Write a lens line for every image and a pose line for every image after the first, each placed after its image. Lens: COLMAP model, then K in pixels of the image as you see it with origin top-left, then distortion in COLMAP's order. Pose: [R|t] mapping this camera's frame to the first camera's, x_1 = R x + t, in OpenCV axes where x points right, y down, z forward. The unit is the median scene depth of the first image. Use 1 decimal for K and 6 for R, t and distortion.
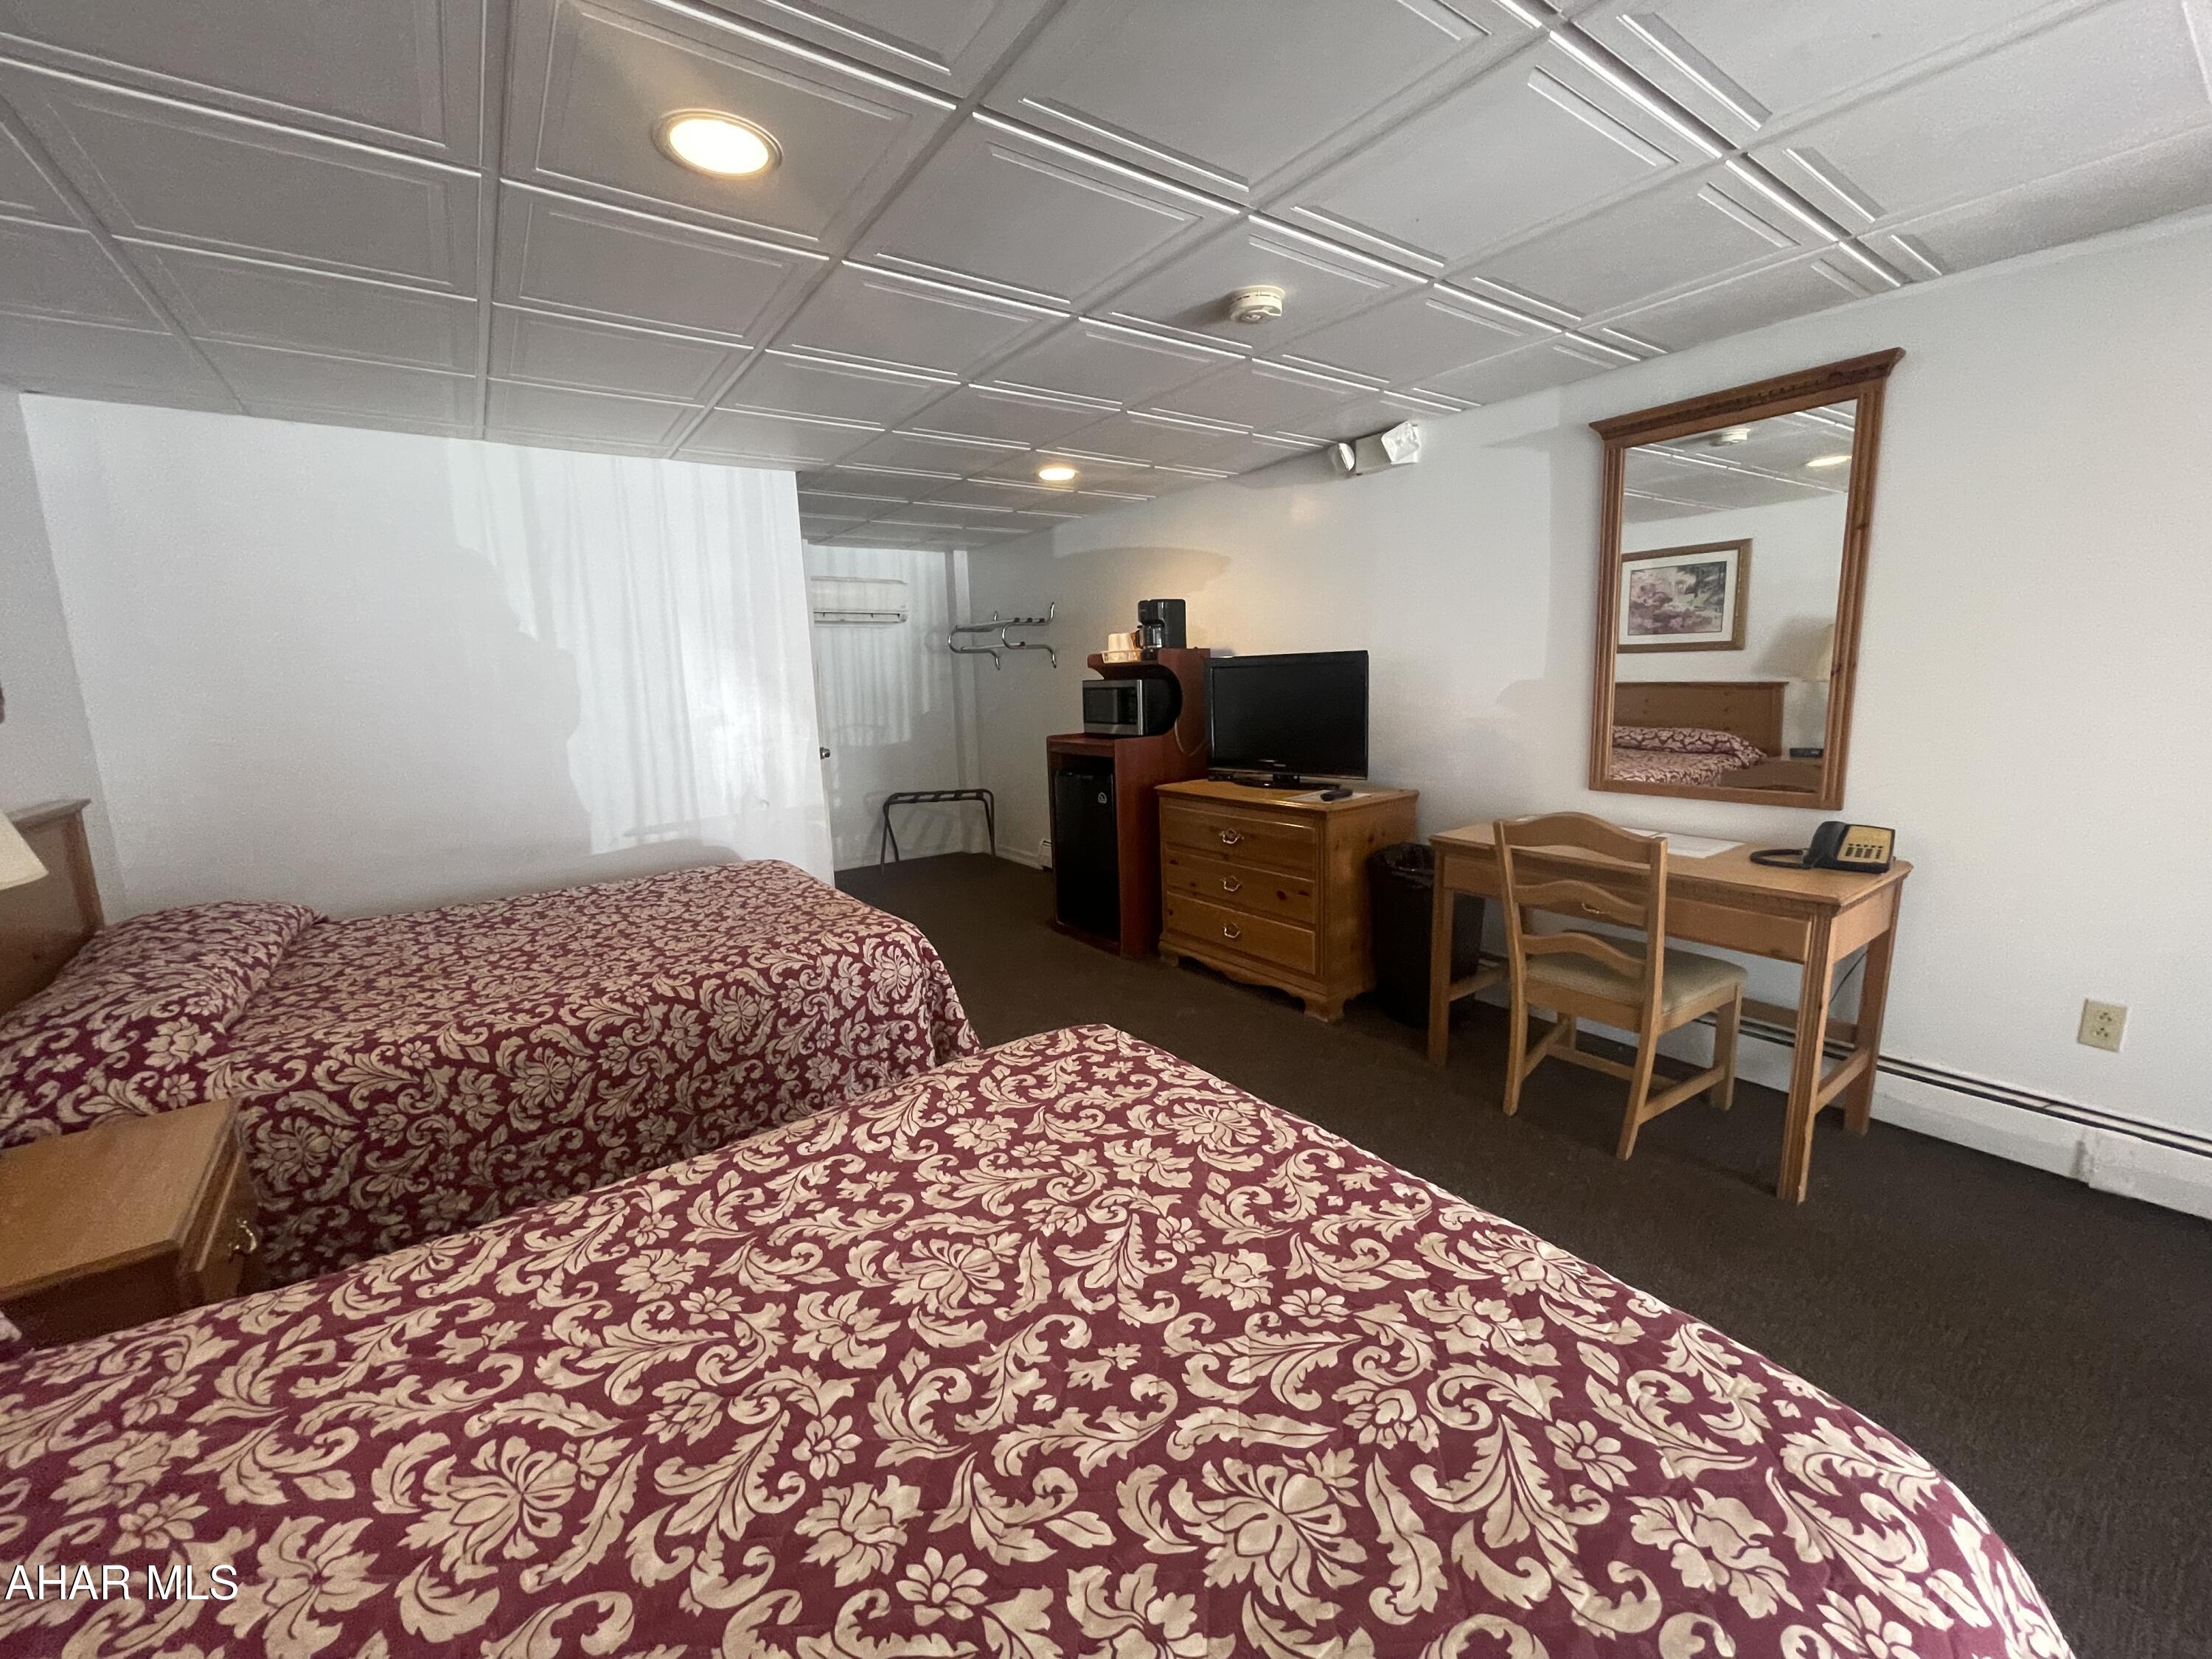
lens RADIAL K [[899.4, 0, 1131.7], [0, 899.4, 795.3], [0, 0, 1]] dist [-0.004617, 0.001475]
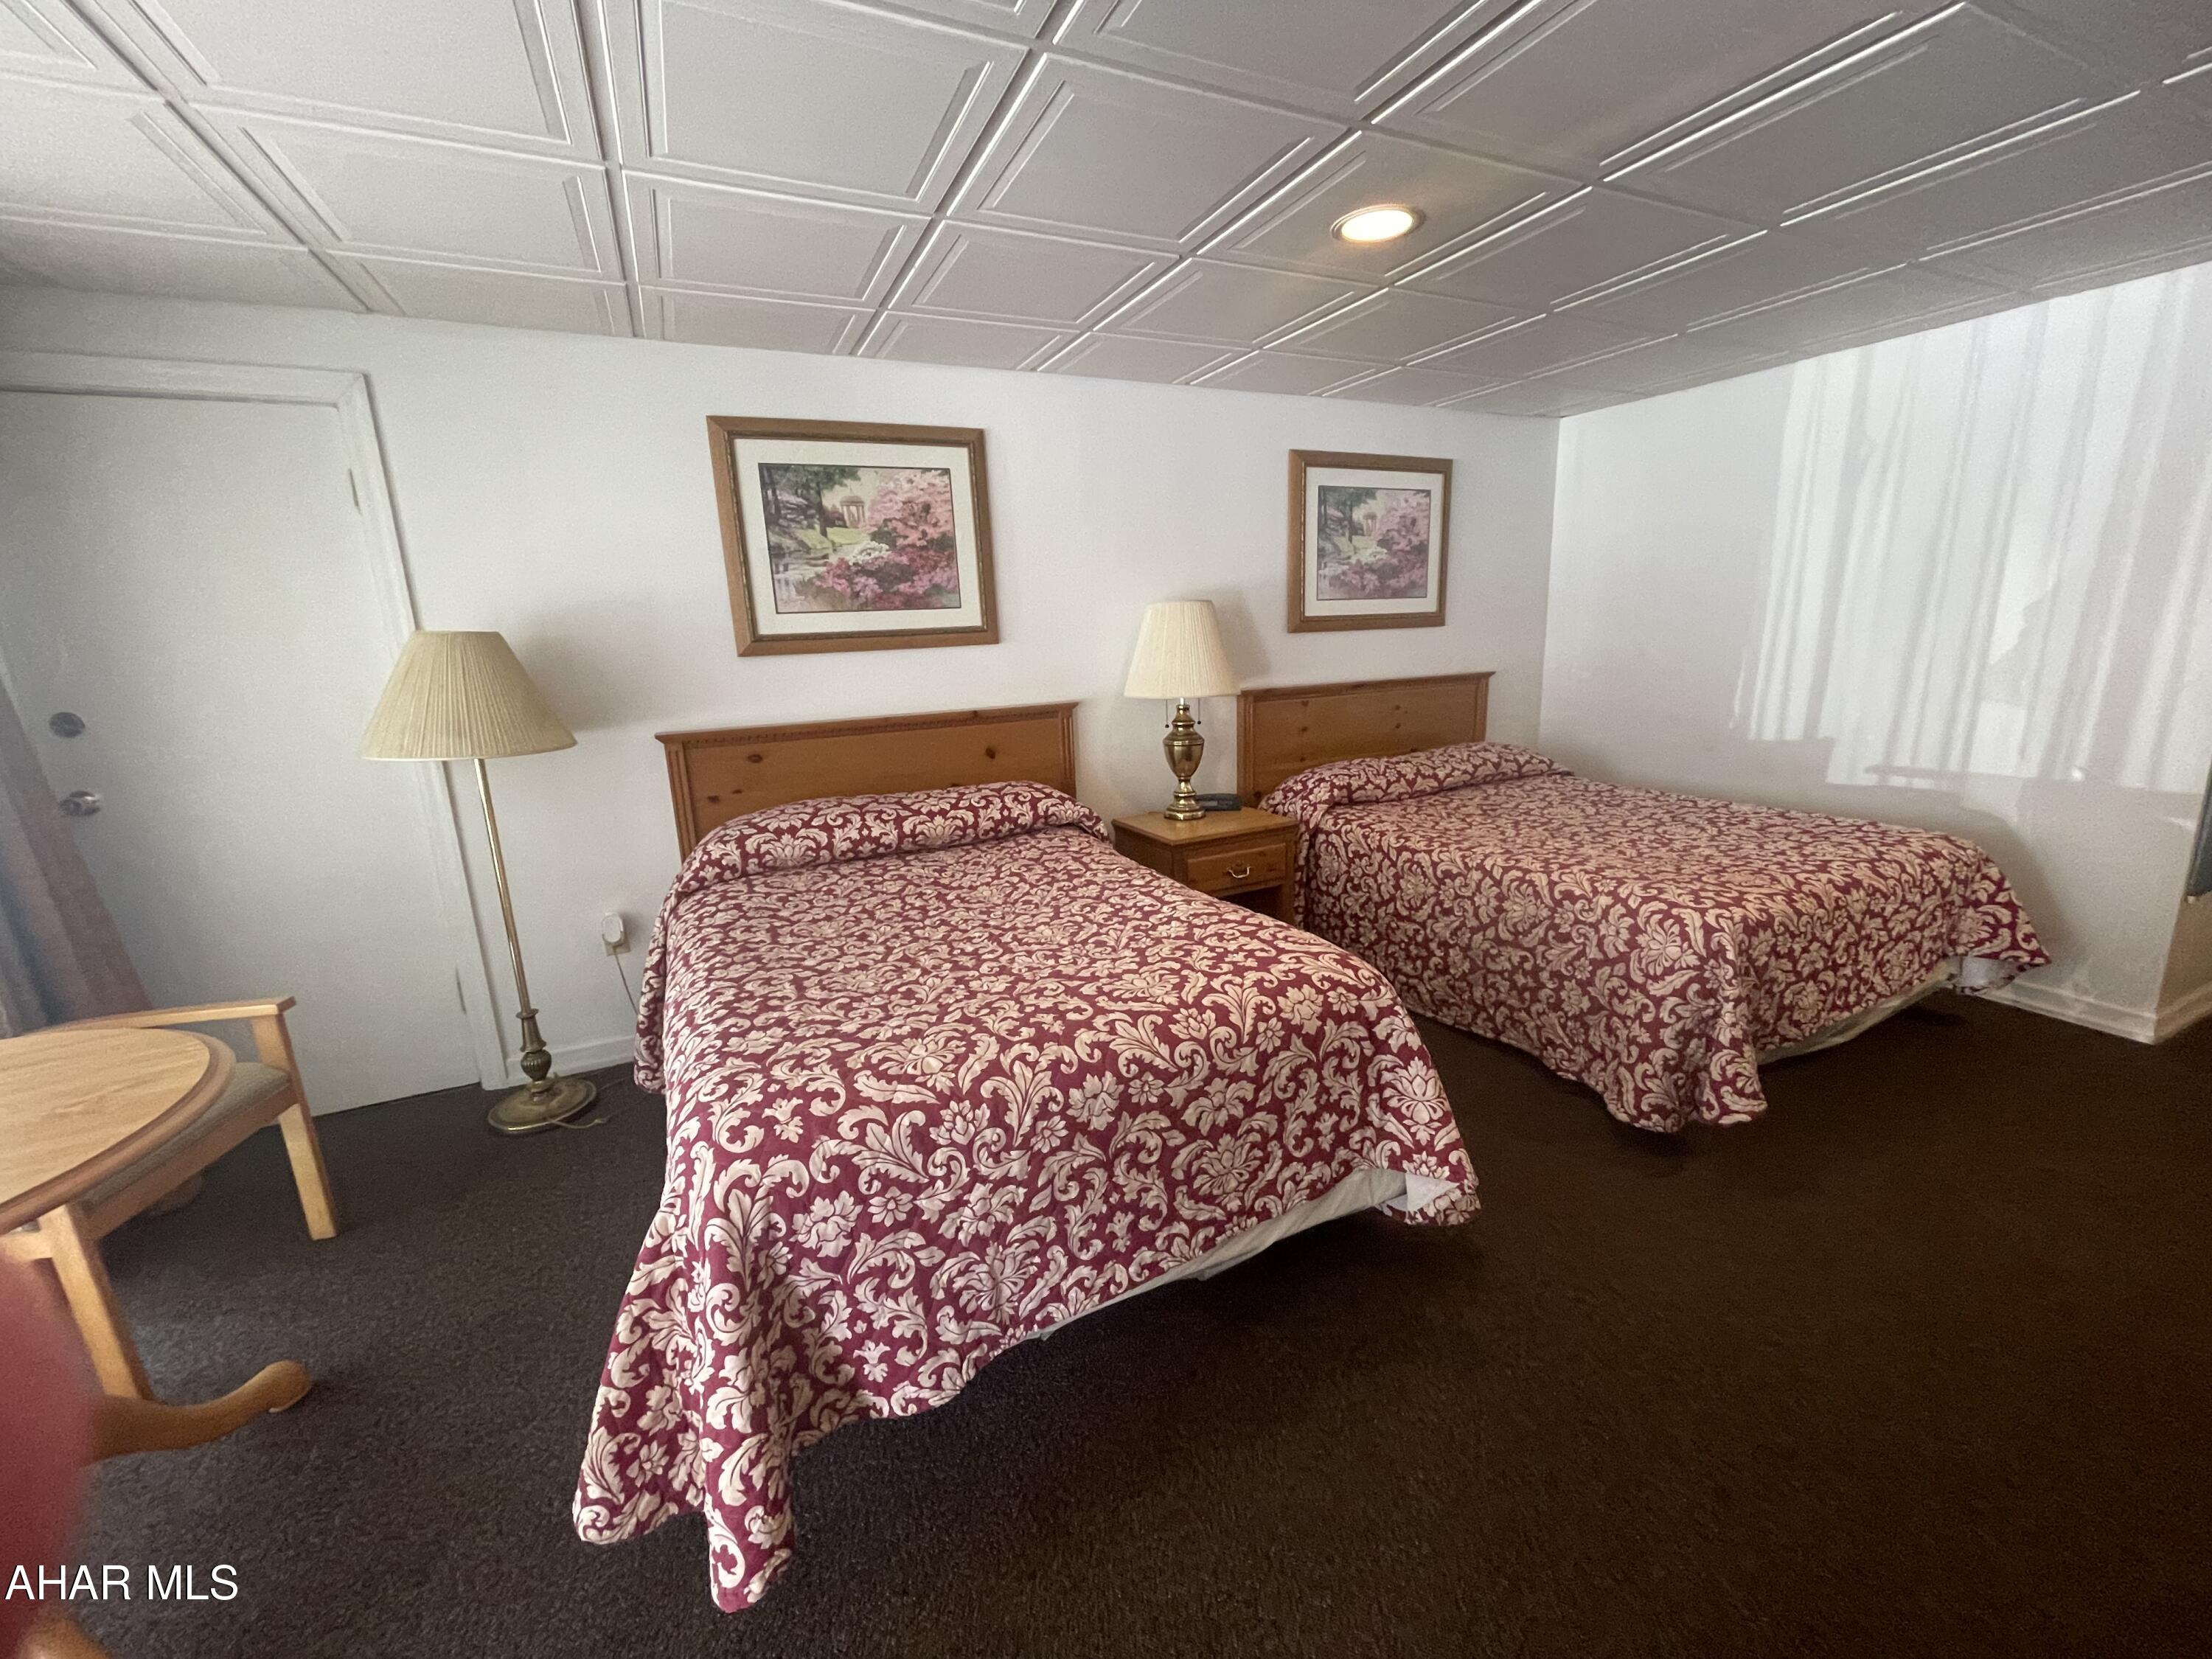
lens RADIAL K [[899.4, 0, 1111.7], [0, 899.4, 837.6], [0, 0, 1]] dist [-0.004617, 0.001475]
pose [[-0.189706, 0.269907, -0.944014, 1.425668], [-0.098167, 0.951441, 0.291758, -0.252521], [0.976921, 0.148019, -0.153998, 1.226233]]
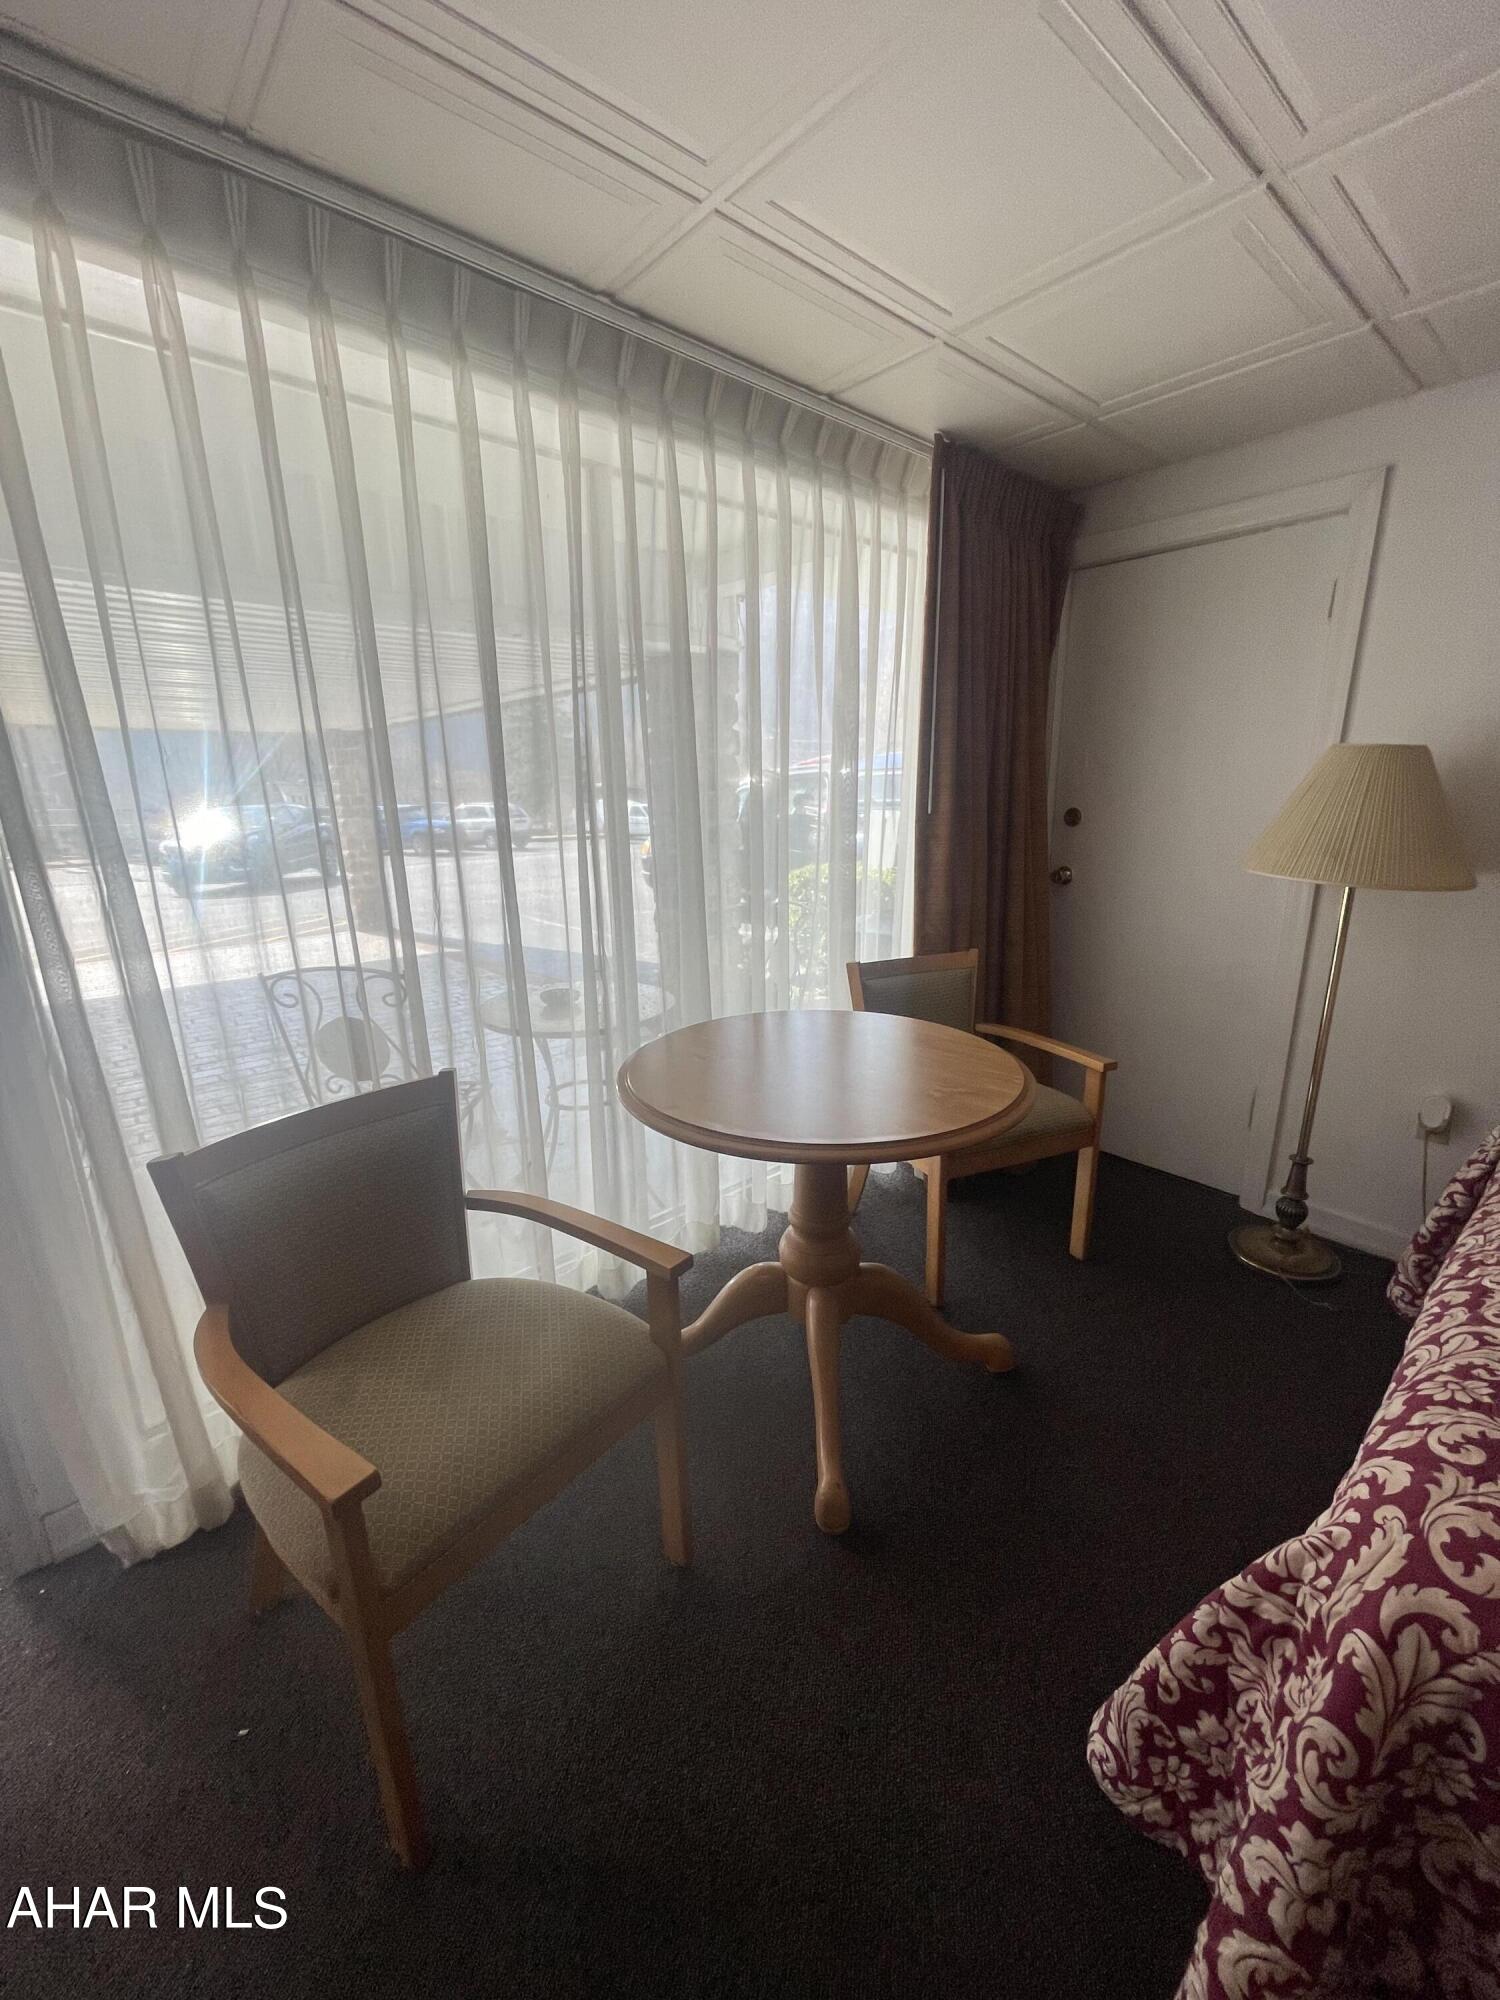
lens RADIAL K [[813.2, 0, 748.5], [0, 813.2, 1000.4], [0, 0, 1]] dist [-0.004617, 0.001475]
pose [[-0.995017, 0.067266, -0.073591, 1.118403], [0.033050, 0.918913, 0.393072, -0.175949], [0.094064, 0.388681, -0.916558, 1.005802]]
